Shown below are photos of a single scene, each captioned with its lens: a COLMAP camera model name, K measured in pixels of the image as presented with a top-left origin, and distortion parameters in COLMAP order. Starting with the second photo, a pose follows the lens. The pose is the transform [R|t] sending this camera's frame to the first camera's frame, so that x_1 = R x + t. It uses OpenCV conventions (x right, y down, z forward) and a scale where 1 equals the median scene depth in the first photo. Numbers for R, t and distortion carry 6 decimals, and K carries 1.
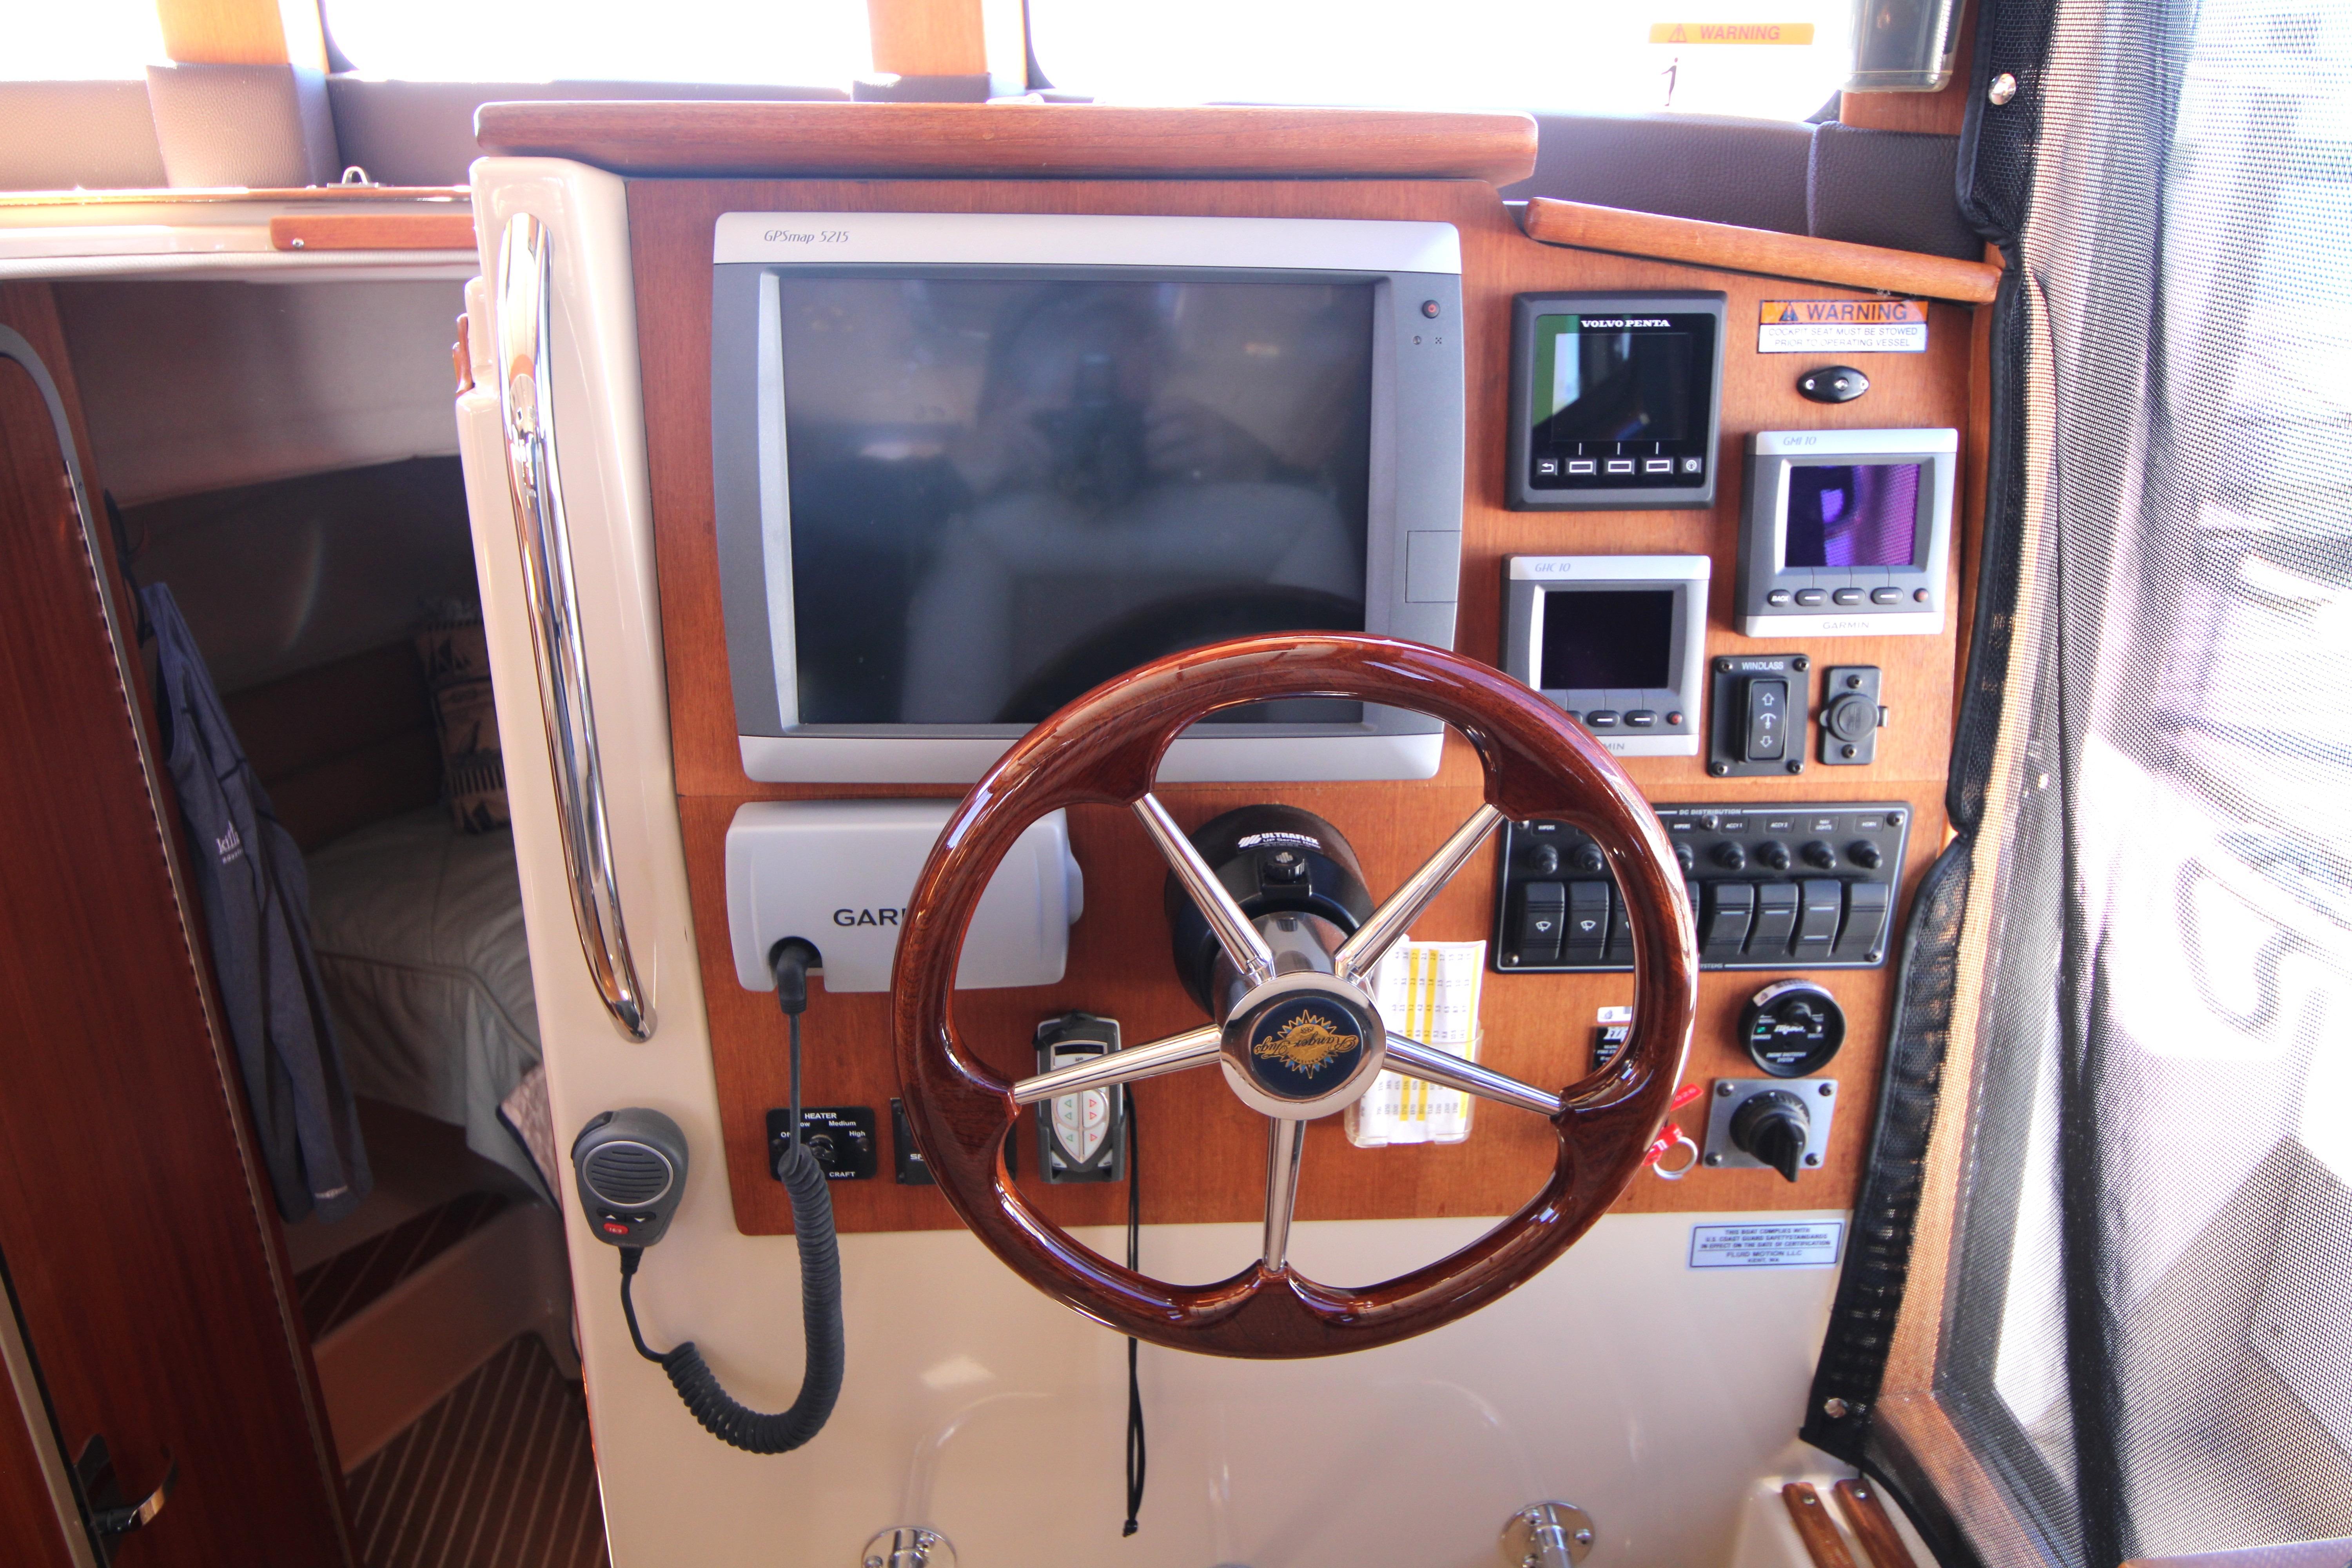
lens RADIAL K [[1645.0, 0, 1180.8], [0, 1645.0, 777.8], [0, 0, 1]] dist [0.062704, -0.063818]
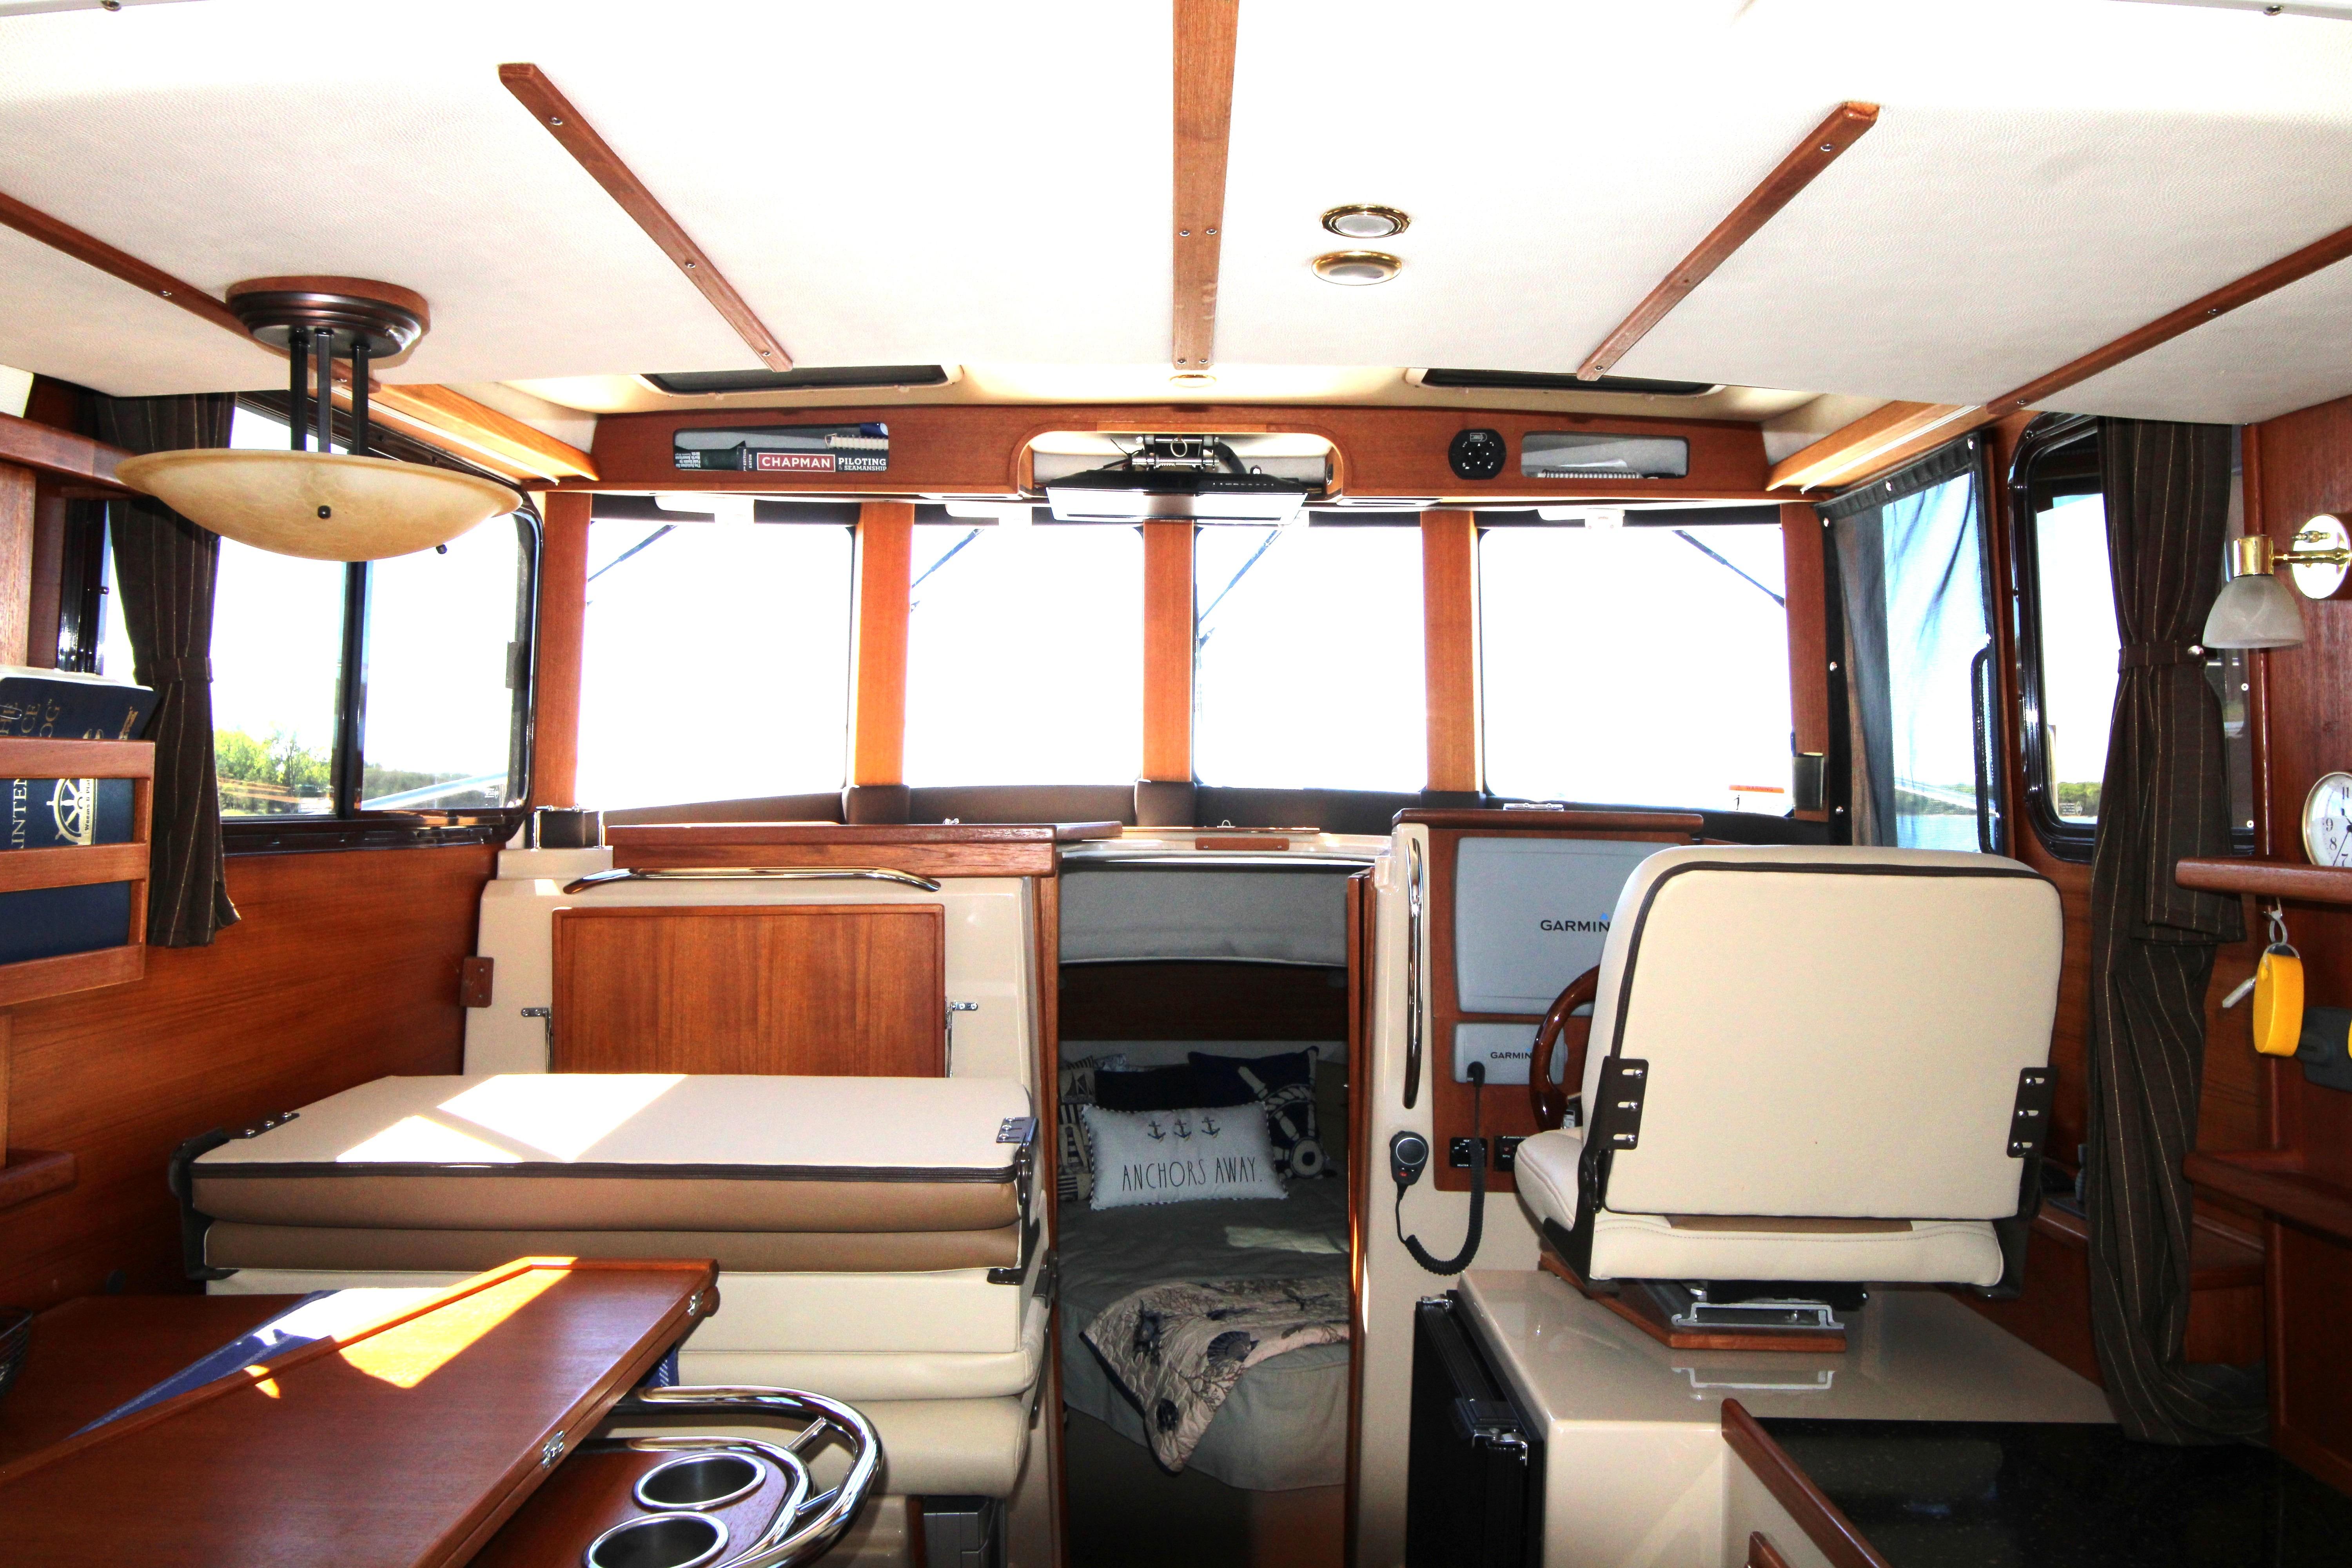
lens RADIAL K [[1643.8, 0, 1181.7], [0, 1643.8, 786.9], [0, 0, 1]] dist [0.058974, -0.061059]
pose [[0.999471, 0.015508, -0.028588, -0.646918], [-0.024691, 0.933934, -0.356591, 0.667557], [0.021169, 0.357108, 0.933823, -1.879847]]
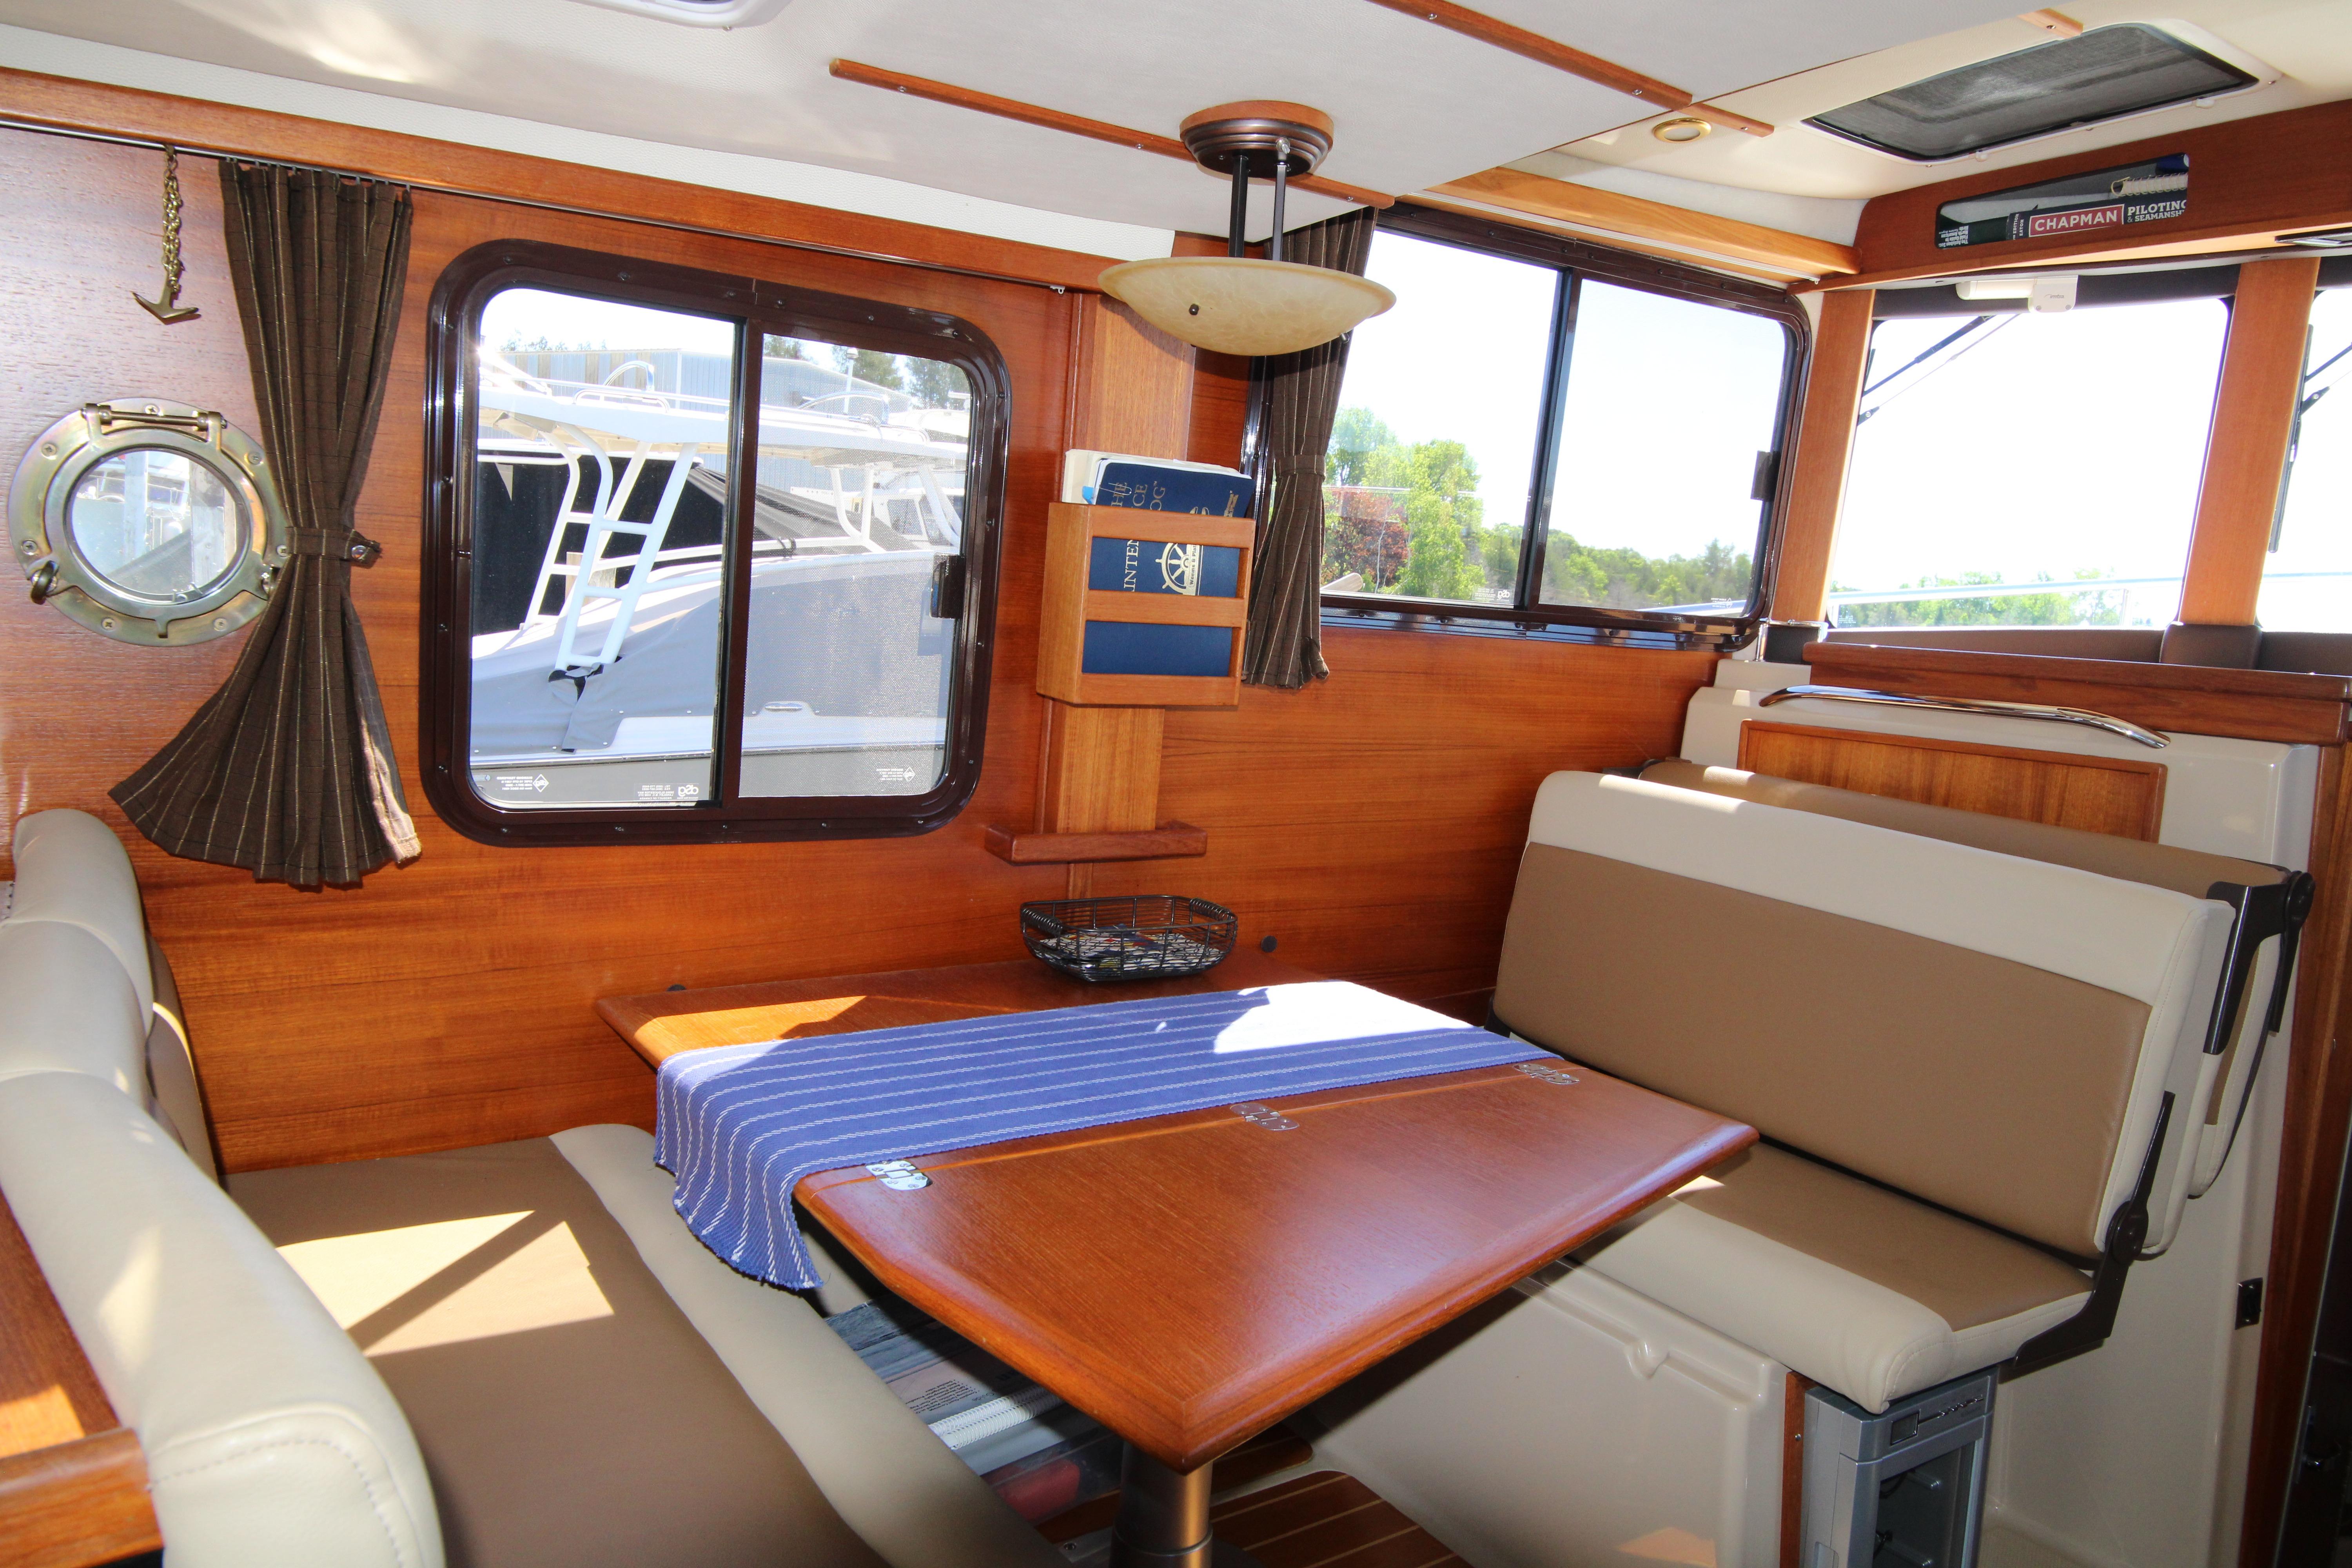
lens RADIAL K [[1643.8, 0, 1181.7], [0, 1643.8, 786.9], [0, 0, 1]] dist [0.058974, -0.061059]
pose [[0.535862, 0.150430, -0.830796, 0.038241], [-0.370177, 0.926240, -0.071052, 0.548129], [0.758828, 0.345616, 0.552023, -1.451221]]
